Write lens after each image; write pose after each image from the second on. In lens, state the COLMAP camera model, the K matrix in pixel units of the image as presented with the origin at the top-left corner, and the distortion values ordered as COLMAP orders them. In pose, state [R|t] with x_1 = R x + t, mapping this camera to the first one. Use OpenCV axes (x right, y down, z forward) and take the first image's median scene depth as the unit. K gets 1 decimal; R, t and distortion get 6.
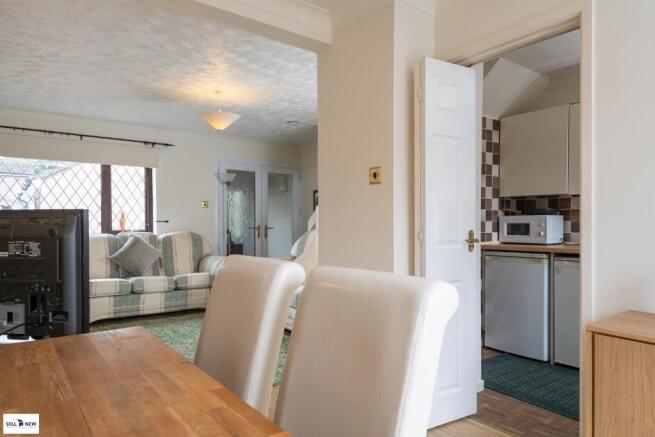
lens RADIAL K [[424.4, 0, 327.8], [0, 424.4, 197.5], [0, 0, 1]] dist [0.004150, 0.000300]
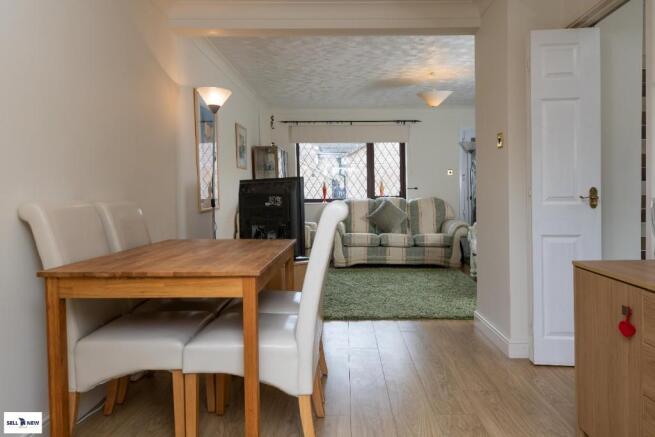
lens RADIAL K [[453.2, 0, 328.5], [0, 453.2, 157.2], [0, 0, 1]] dist [0.001448, -0.000654]
pose [[0.774827, -0.054328, -0.629835, 0.228971], [0.040647, 0.998520, -0.036126, 0.007923], [0.630866, 0.002390, 0.775888, -0.103048]]
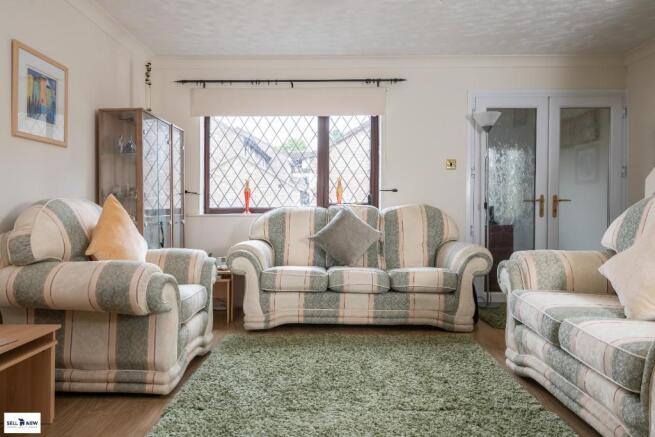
lens RADIAL K [[449.8, 0, 327.0], [0, 449.8, 226.1], [0, 0, 1]] dist [0.007520, 0.001504]
pose [[0.801306, 0.020456, -0.597905, -0.029065], [0.037318, 0.995760, 0.084081, 0.052747], [0.597090, -0.089687, 0.797145, 0.369472]]
